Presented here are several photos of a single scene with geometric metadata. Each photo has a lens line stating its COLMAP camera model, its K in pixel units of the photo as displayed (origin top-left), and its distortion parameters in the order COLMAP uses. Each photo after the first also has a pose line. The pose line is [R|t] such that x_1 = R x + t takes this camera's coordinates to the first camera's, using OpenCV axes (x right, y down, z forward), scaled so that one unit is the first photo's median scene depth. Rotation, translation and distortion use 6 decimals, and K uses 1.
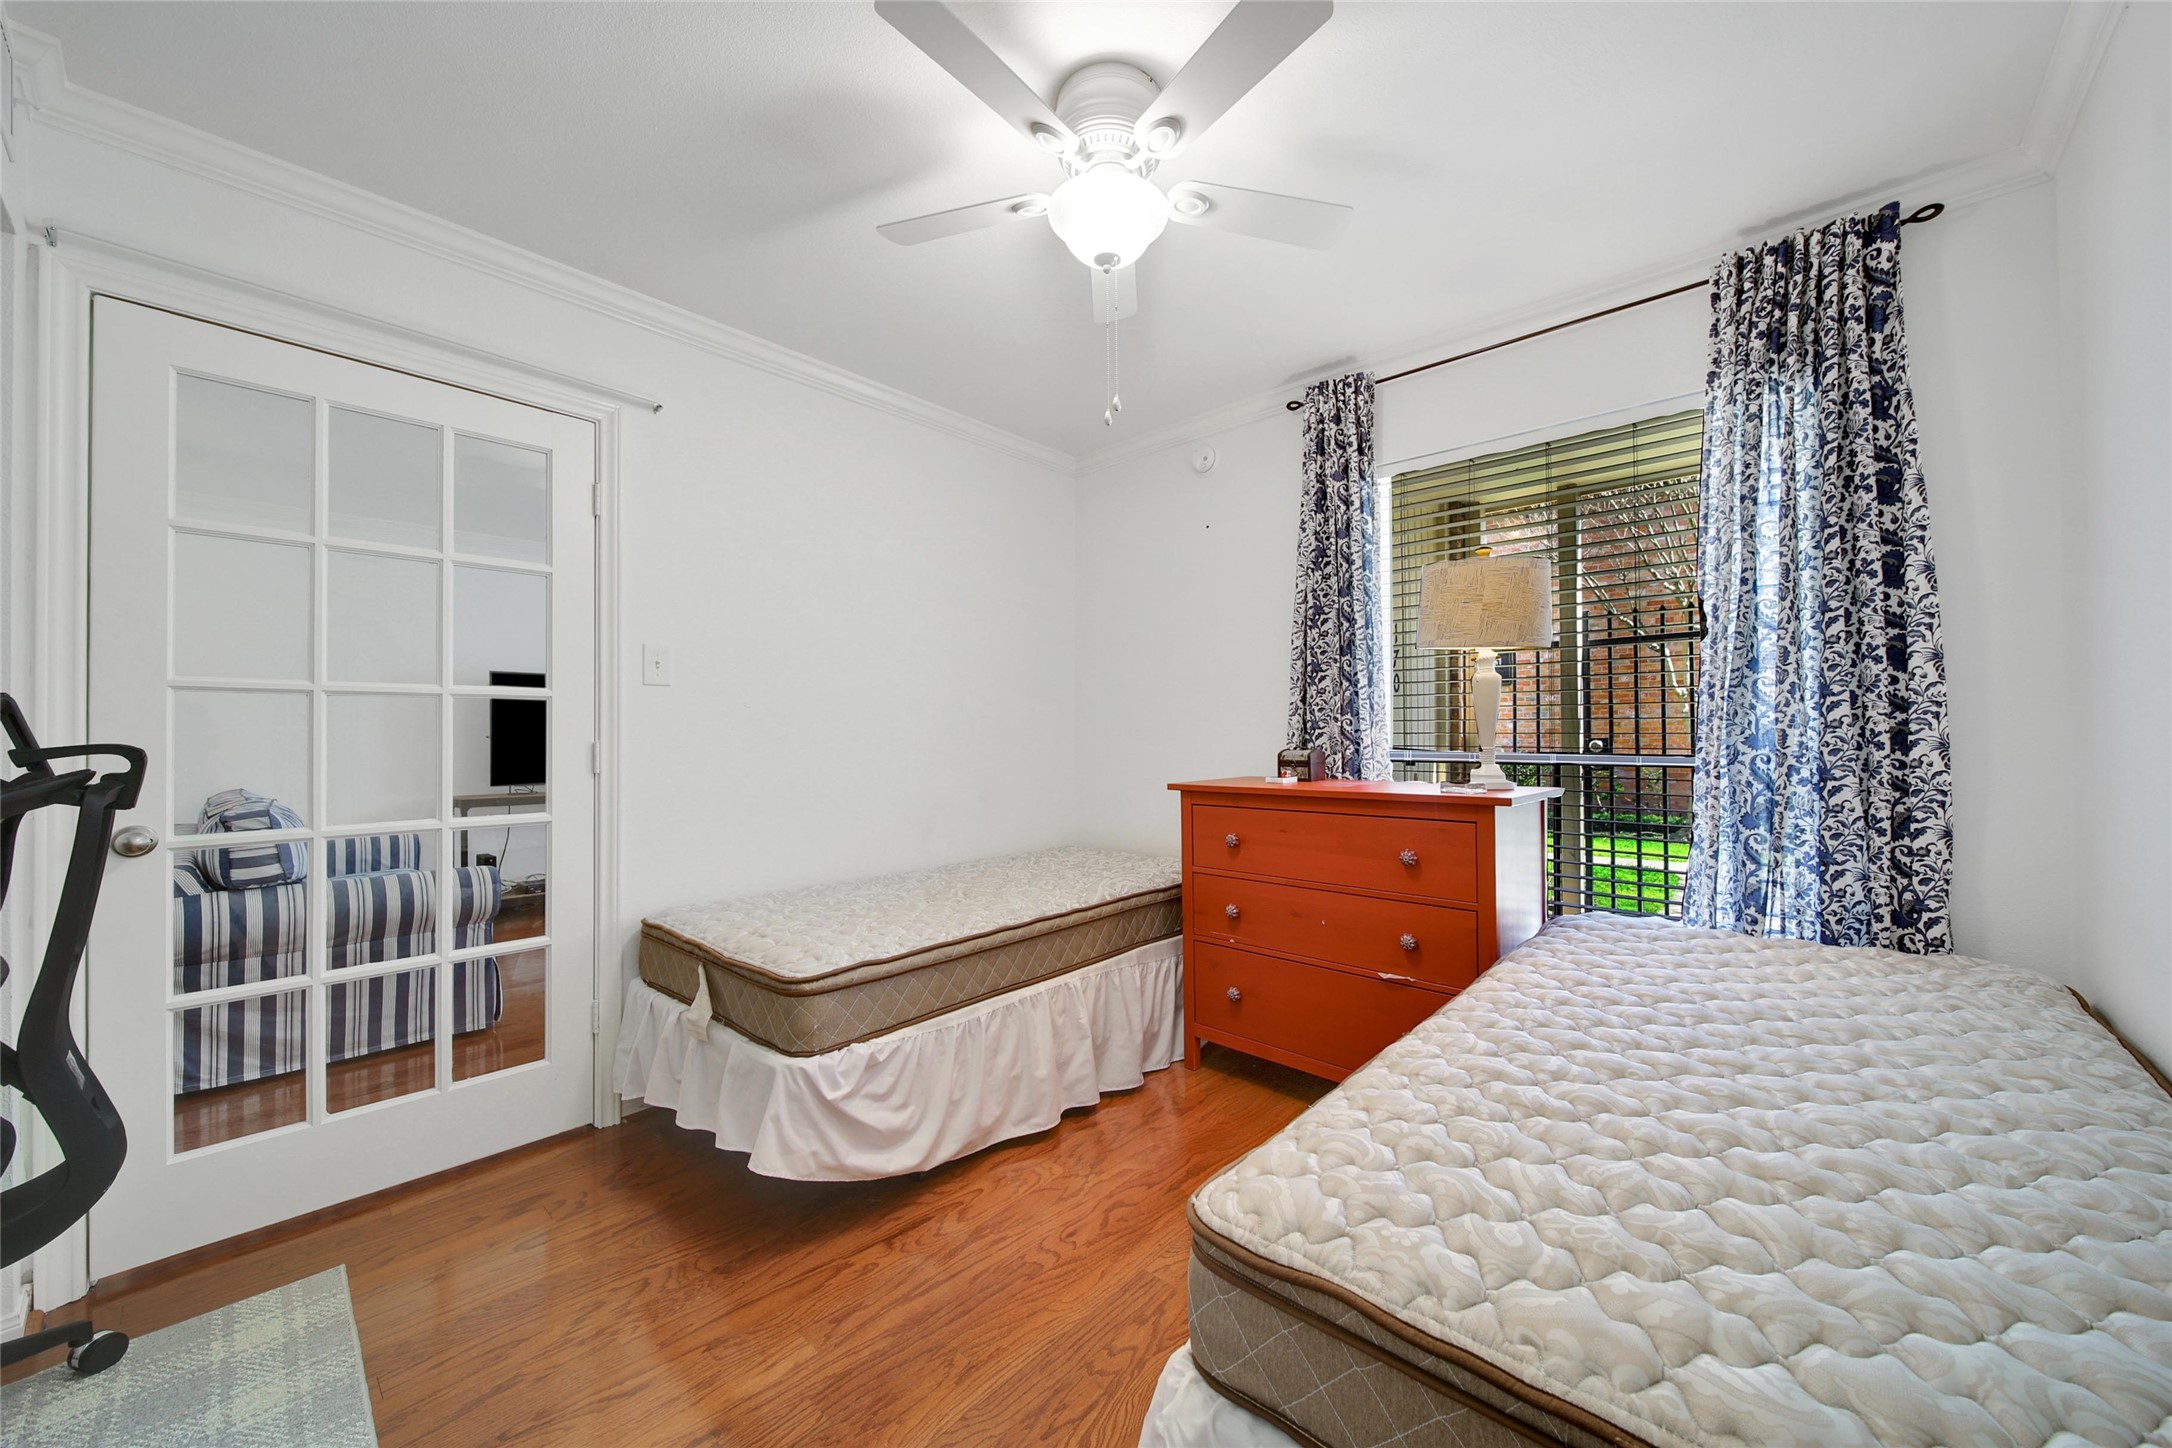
lens RADIAL K [[794.9, 0, 1078.1], [0, 794.9, 732.9], [0, 0, 1]] dist [-0.000241, -0.000141]
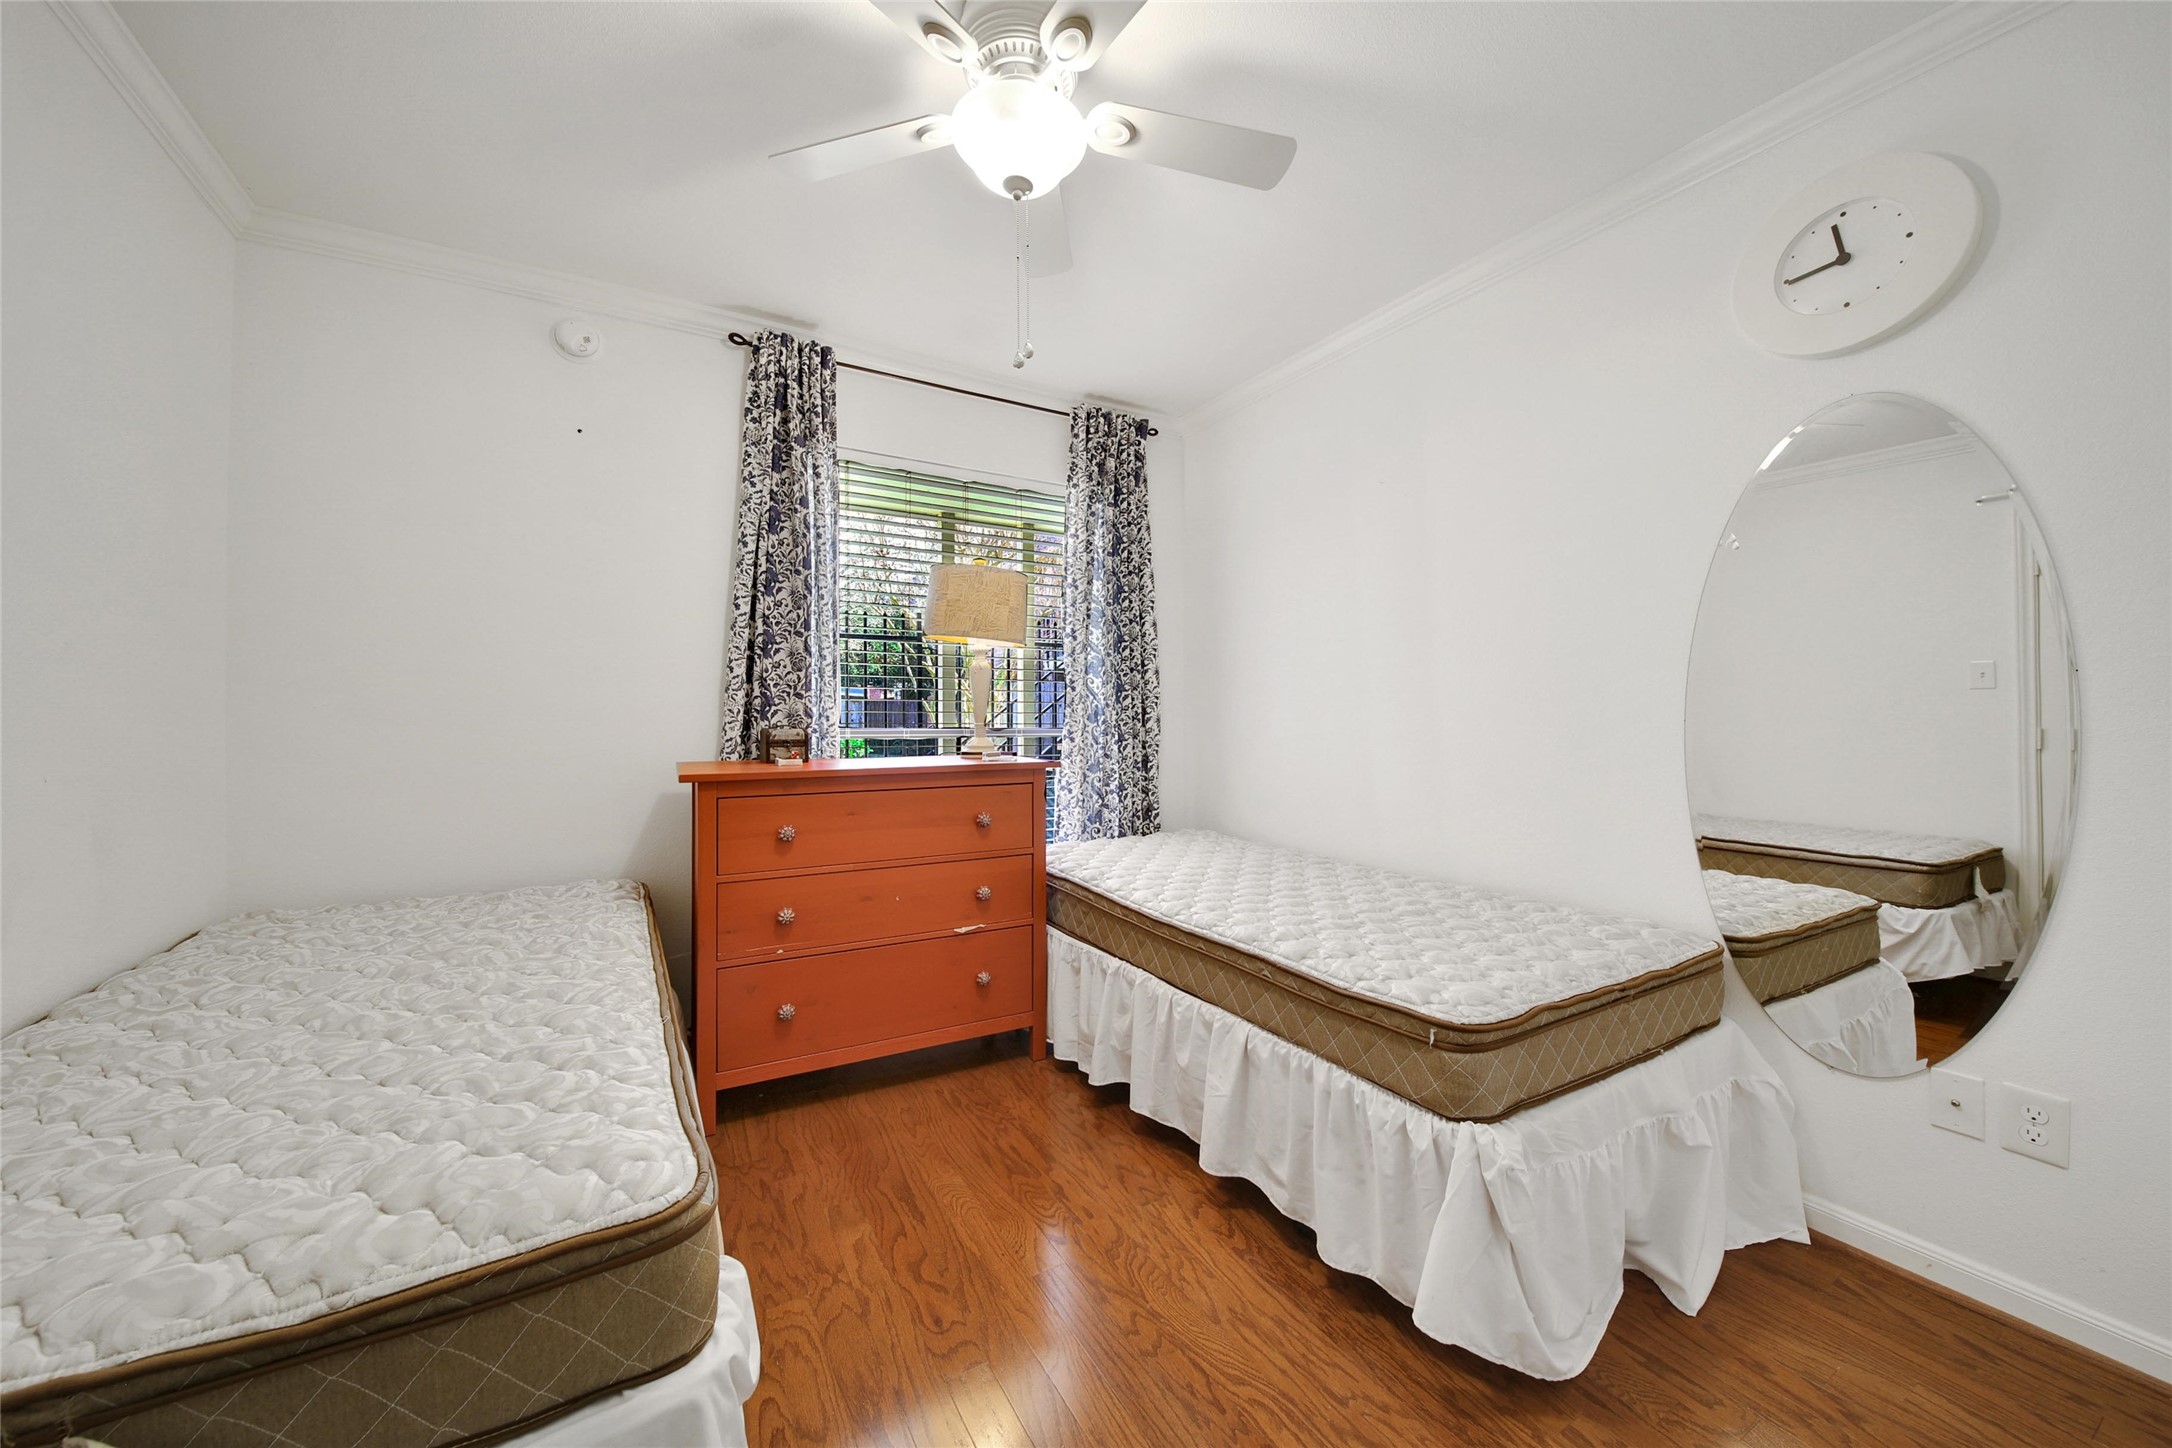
lens RADIAL K [[794.9, 0, 1078.6], [0, 794.9, 708.4], [0, 0, 1]] dist [-0.000241, -0.000141]
pose [[0.300682, 0.013357, 0.953631, -0.649626], [-0.004985, 0.999910, -0.012433, 0.010682], [-0.953711, -0.001016, 0.300722, 0.536137]]
